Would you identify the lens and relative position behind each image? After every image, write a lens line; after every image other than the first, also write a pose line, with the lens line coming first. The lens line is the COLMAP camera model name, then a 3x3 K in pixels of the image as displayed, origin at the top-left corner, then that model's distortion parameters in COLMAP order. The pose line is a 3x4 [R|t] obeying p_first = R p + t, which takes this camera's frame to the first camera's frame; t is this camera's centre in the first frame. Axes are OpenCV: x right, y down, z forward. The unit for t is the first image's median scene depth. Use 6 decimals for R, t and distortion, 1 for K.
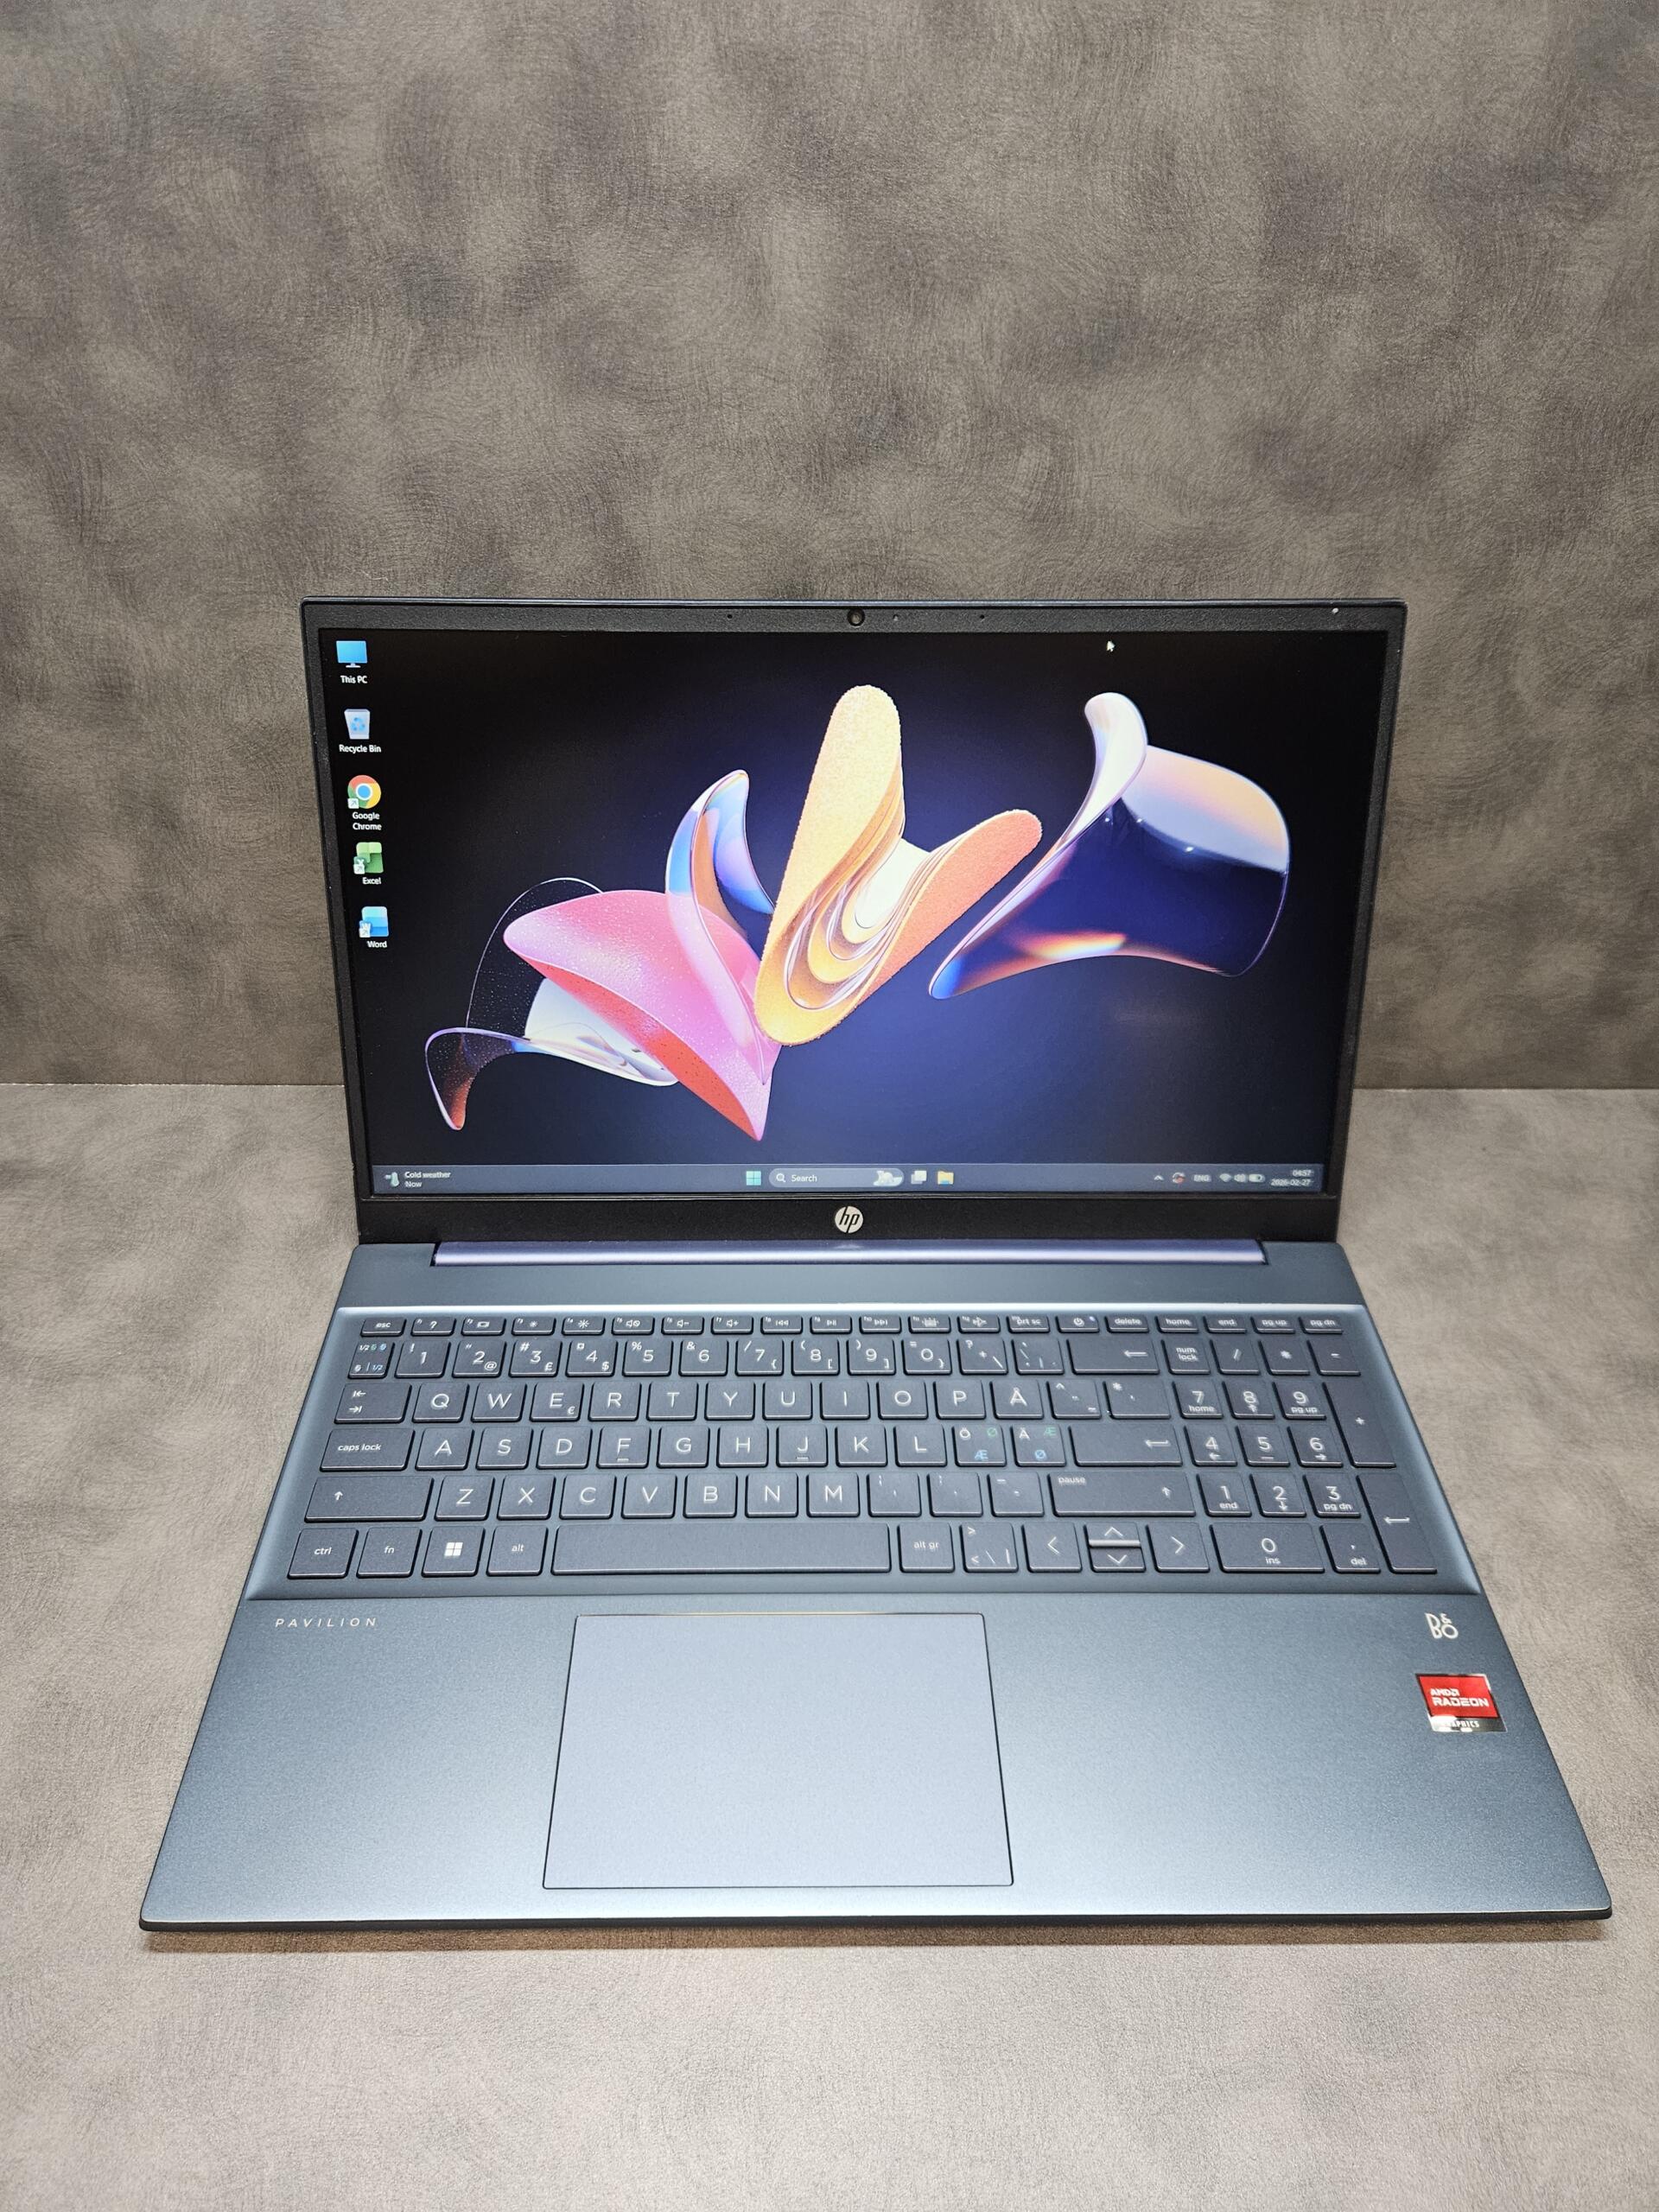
lens RADIAL K [[1520.0, 0, 812.5], [0, 1520.0, 1094.5], [0, 0, 1]] dist [0.051644, -0.054928]
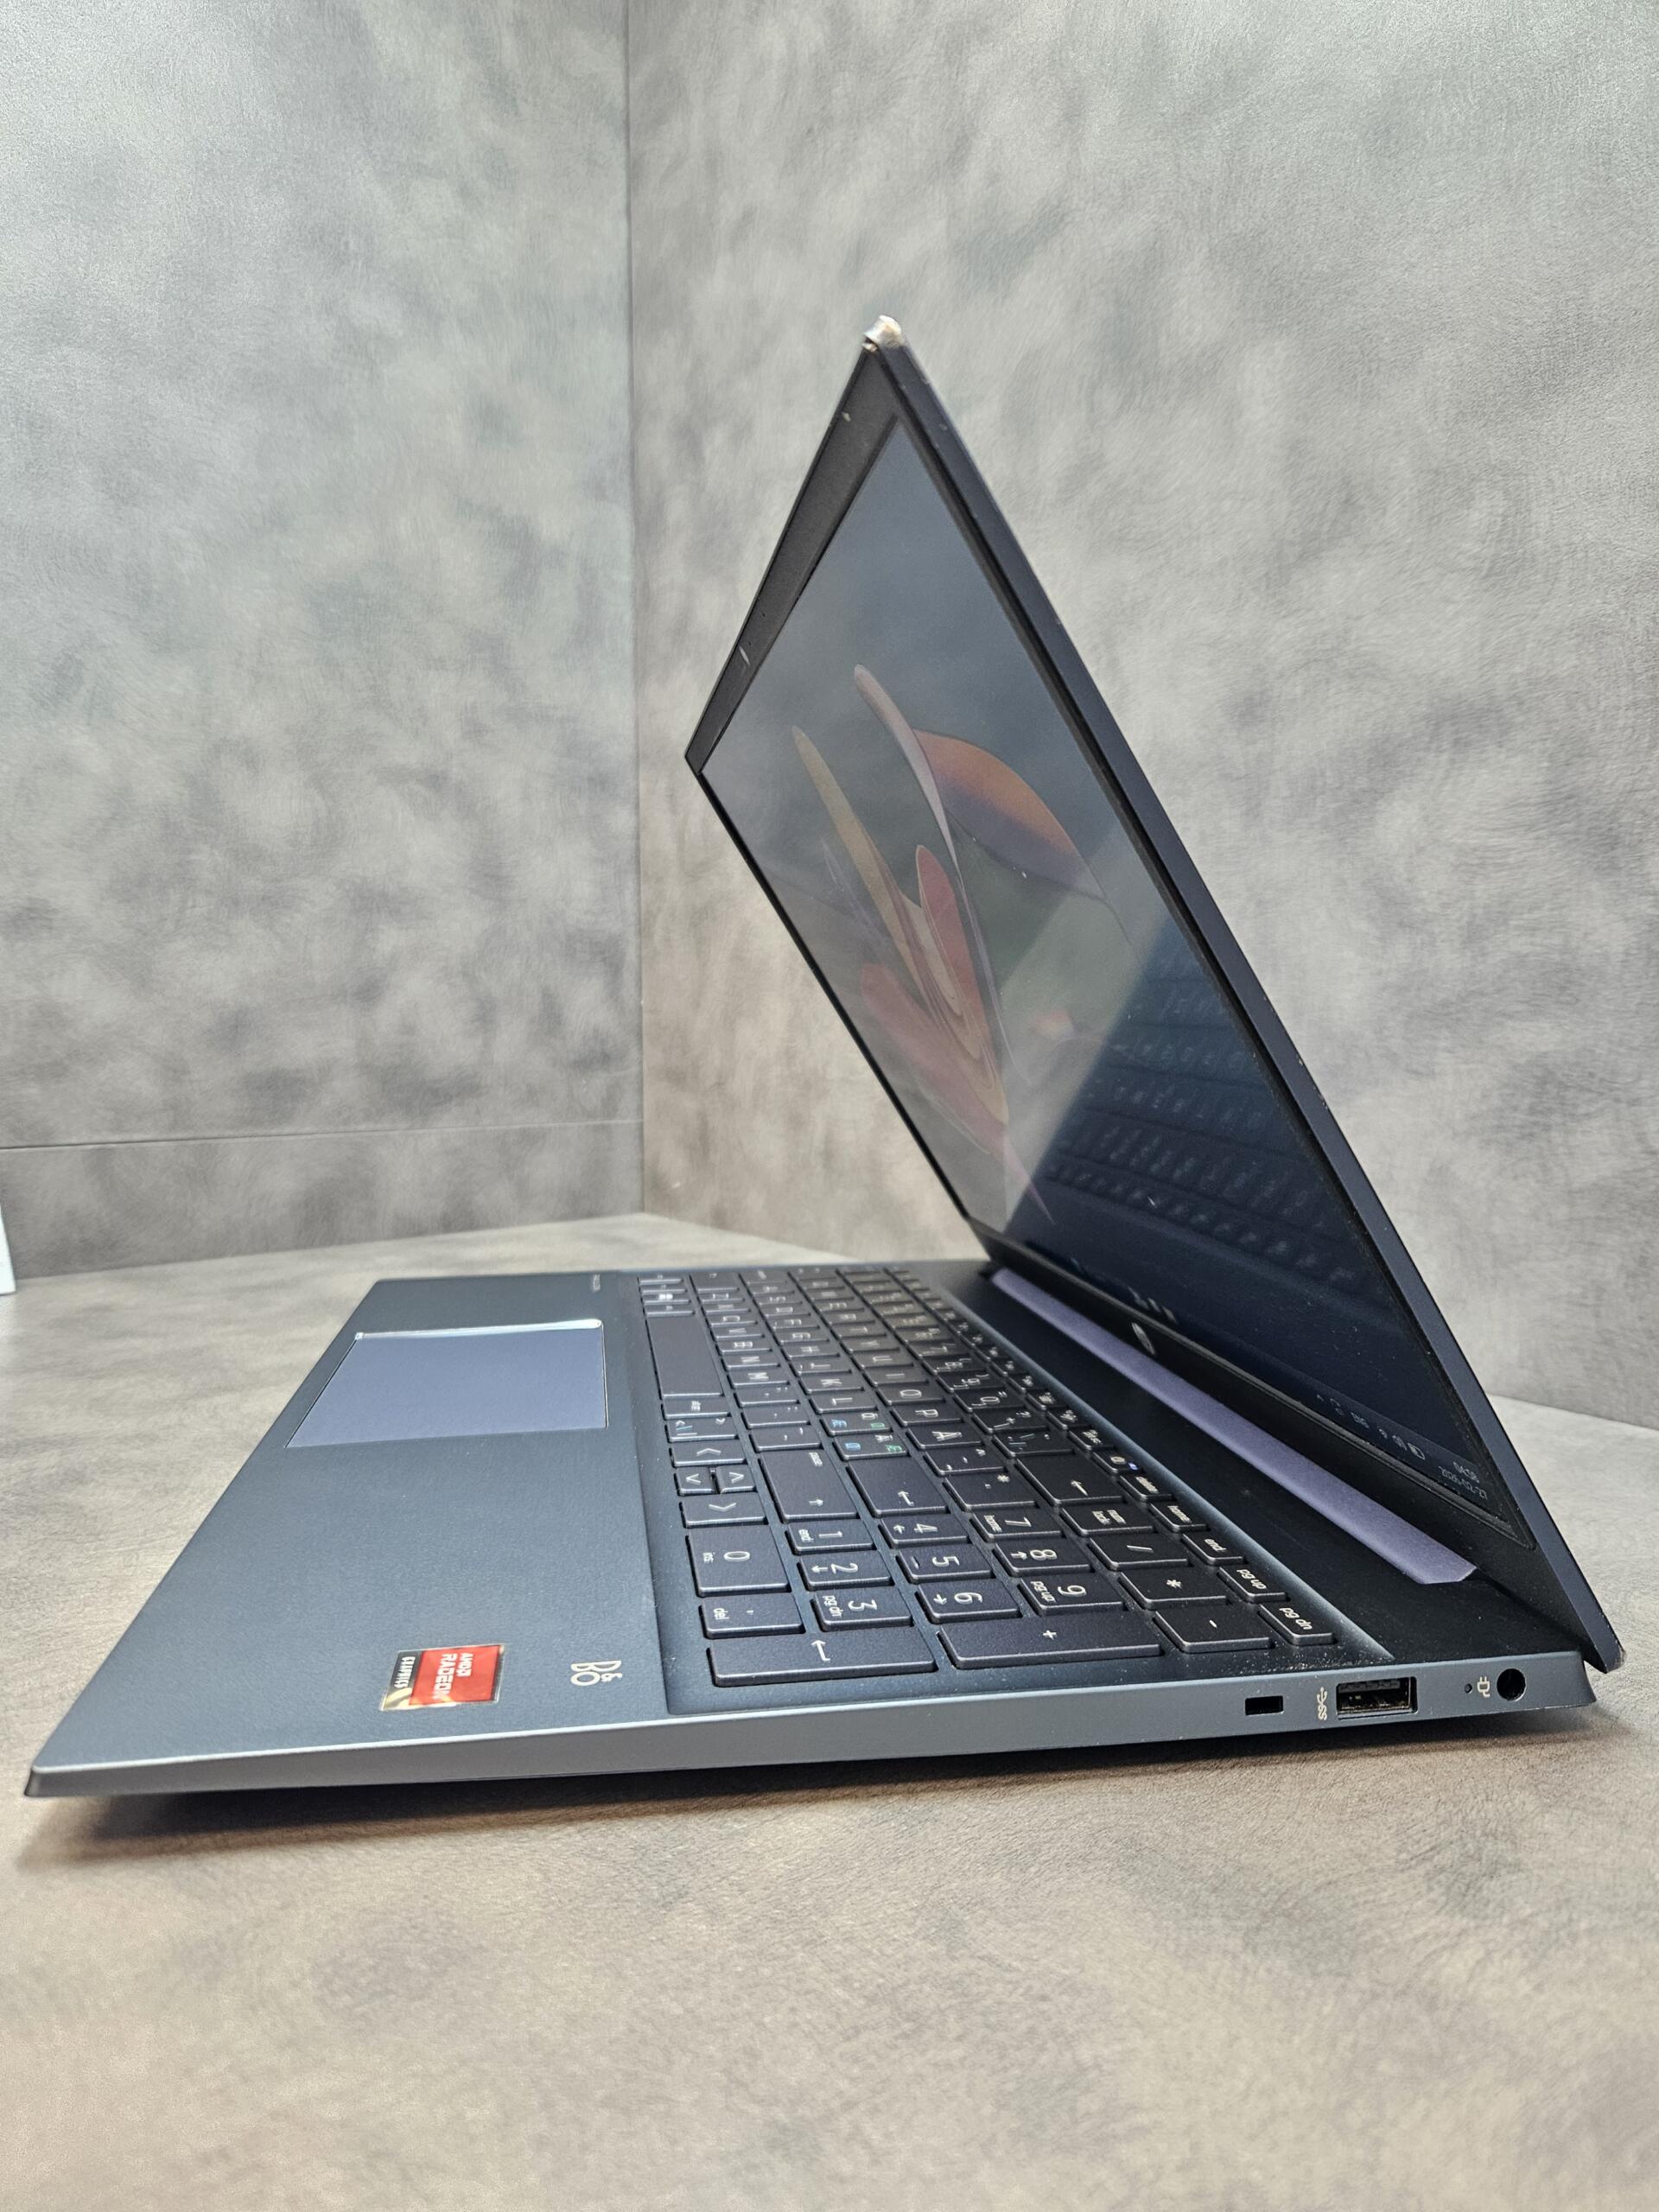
lens RADIAL K [[1520.0, 0, 812.5], [0, 1520.0, 1094.5], [0, 0, 1]] dist [0.051644, -0.054928]
pose [[0.617336, 0.043647, -0.785488, 0.589684], [-0.487220, 0.805140, -0.338180, 0.334513], [0.617668, 0.591476, 0.518308, 0.474396]]
